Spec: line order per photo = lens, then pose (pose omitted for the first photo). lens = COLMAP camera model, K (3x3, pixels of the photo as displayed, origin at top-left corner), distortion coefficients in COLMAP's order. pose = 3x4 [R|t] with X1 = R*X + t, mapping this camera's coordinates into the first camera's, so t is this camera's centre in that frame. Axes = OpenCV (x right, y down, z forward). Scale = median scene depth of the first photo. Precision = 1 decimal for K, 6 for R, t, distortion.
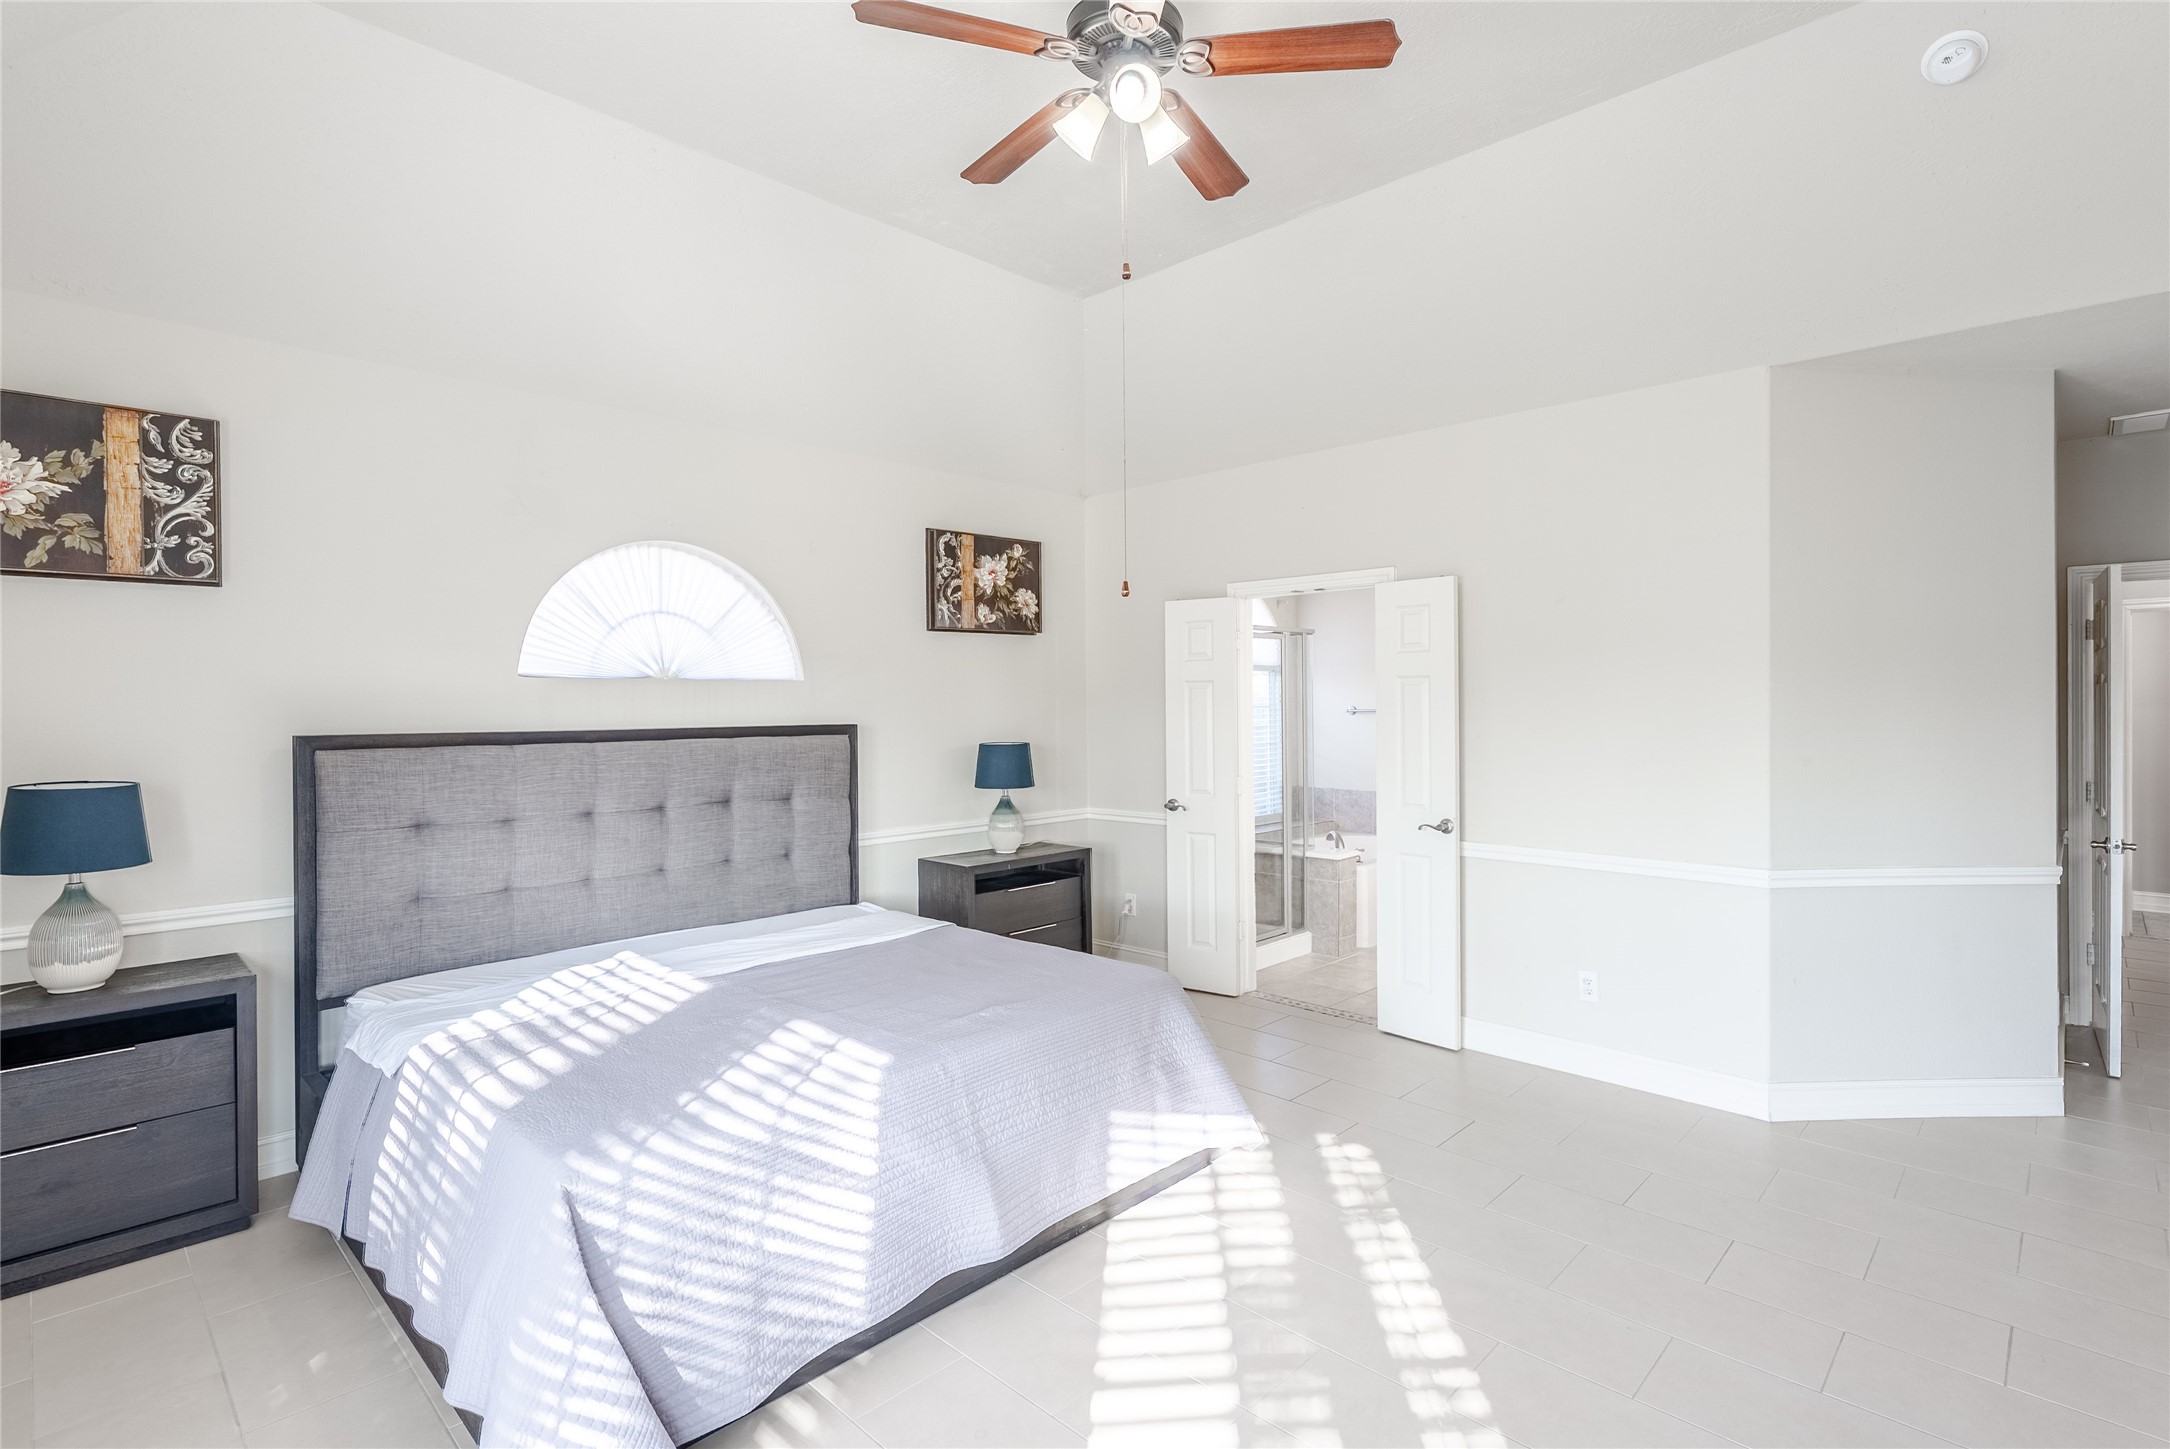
lens RADIAL K [[1042.7, 0, 1085.0], [0, 1042.7, 724.5], [0, 0, 1]] dist [-0.003388, -0.000186]
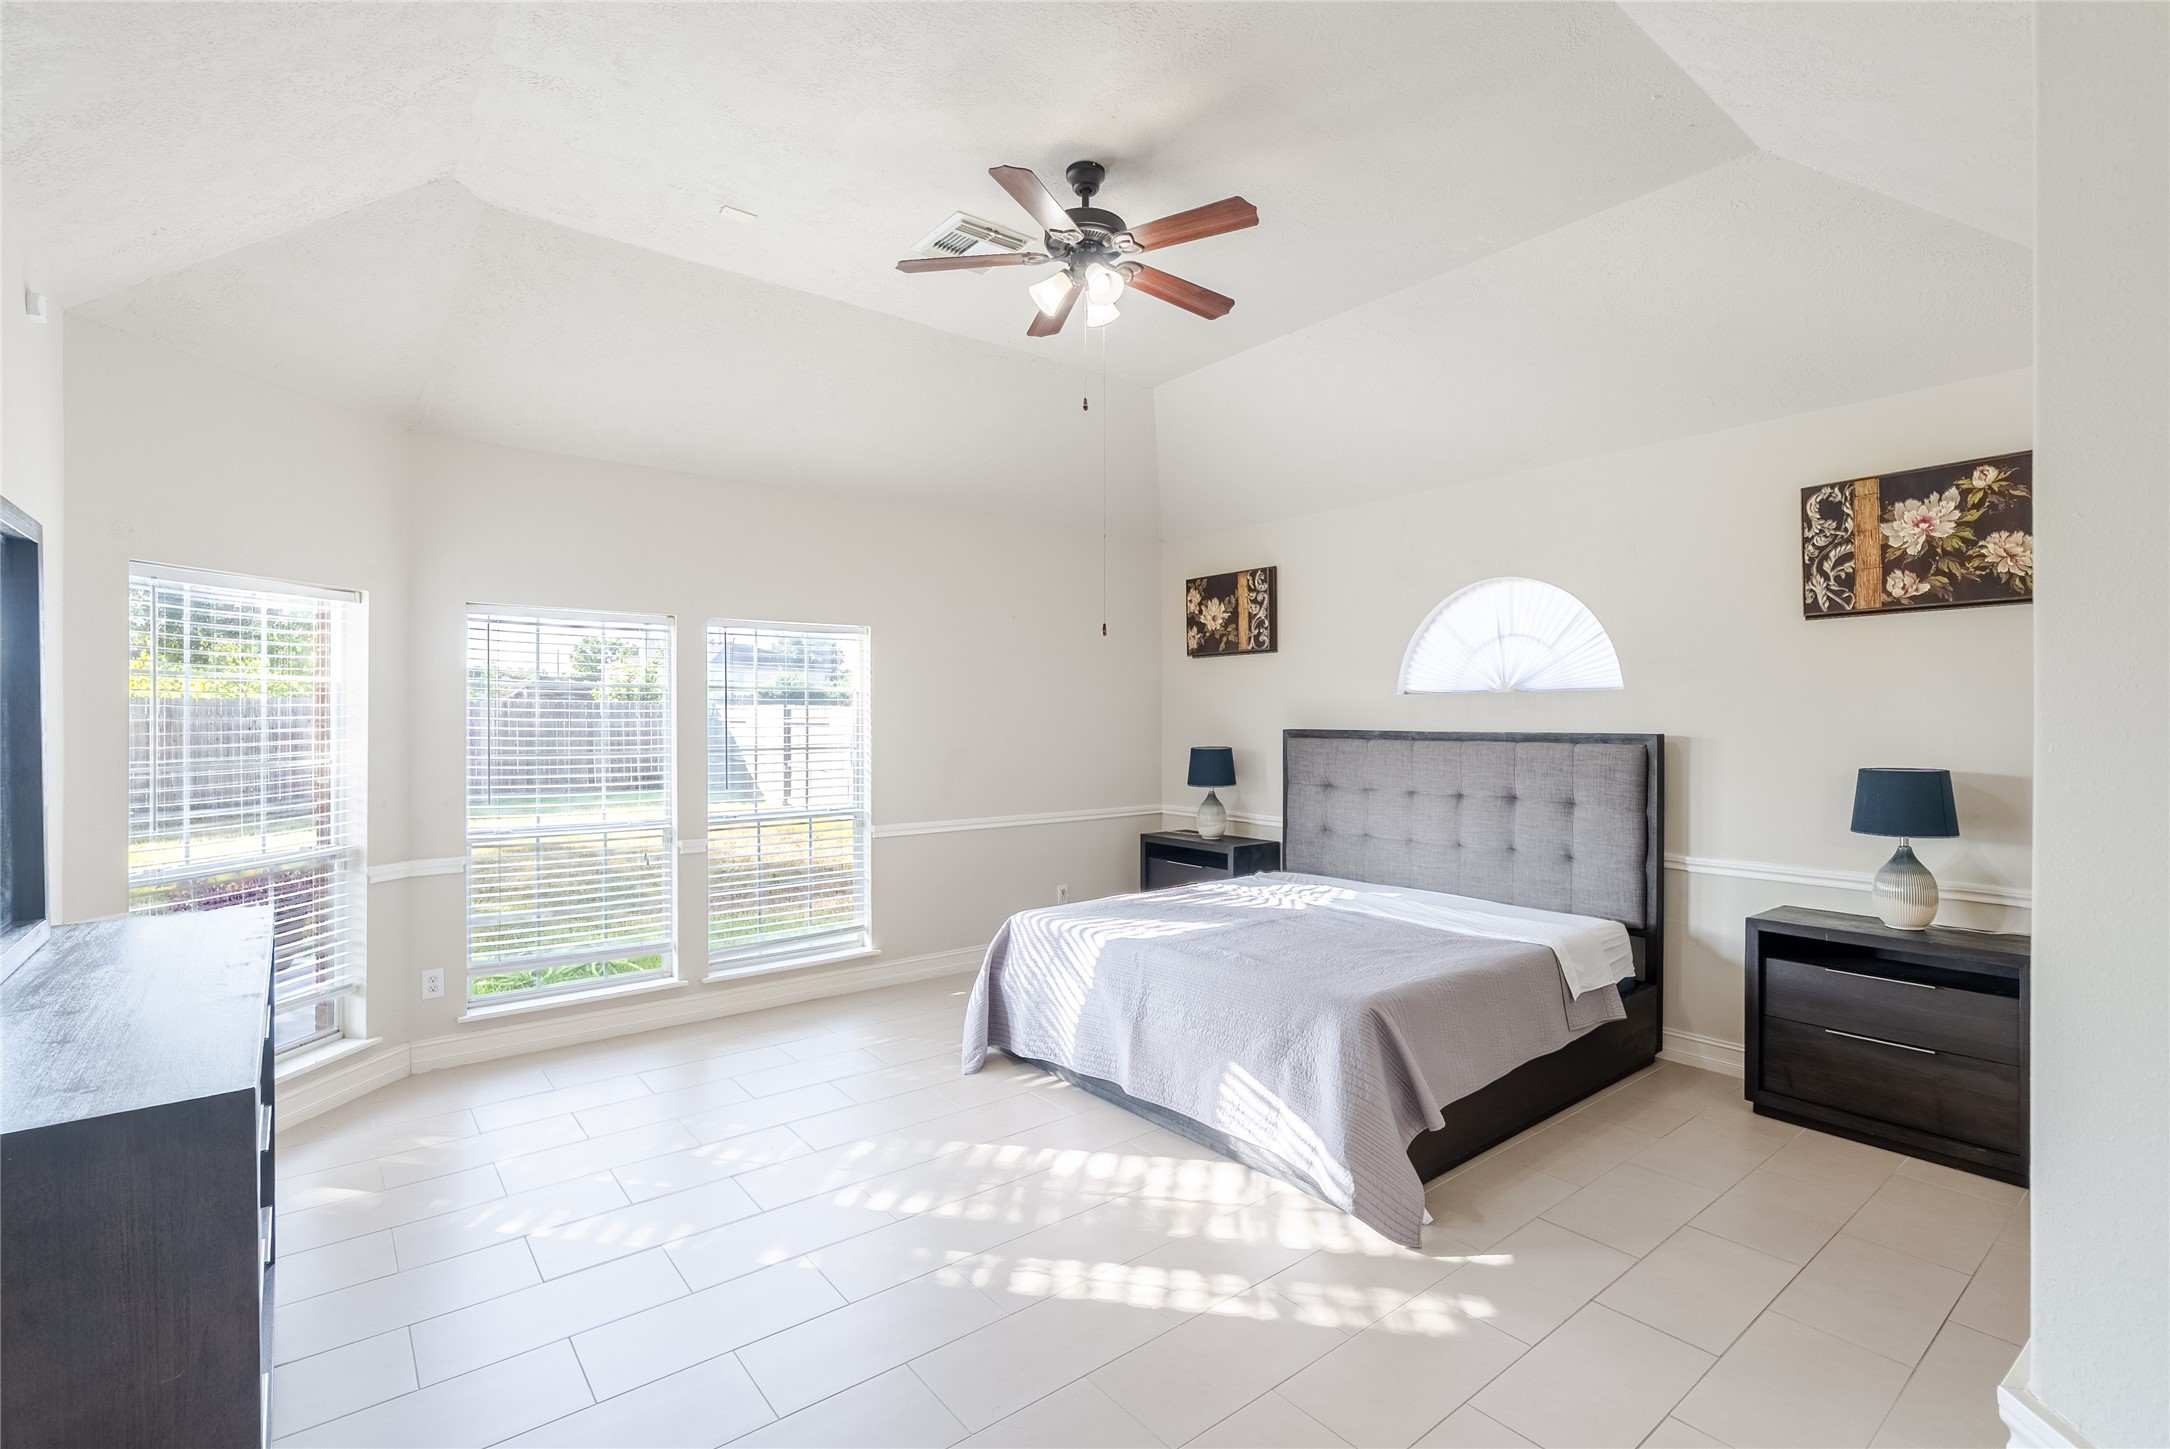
lens RADIAL K [[988.9, 0, 1085.0], [0, 988.9, 724.5], [0, 0, 1]] dist [0.002475, 0.000600]
pose [[-0.128329, 0.009524, -0.991686, 0.730234], [-0.023988, 0.999632, 0.012705, -0.008223], [0.991441, 0.025419, -0.128053, 0.624463]]
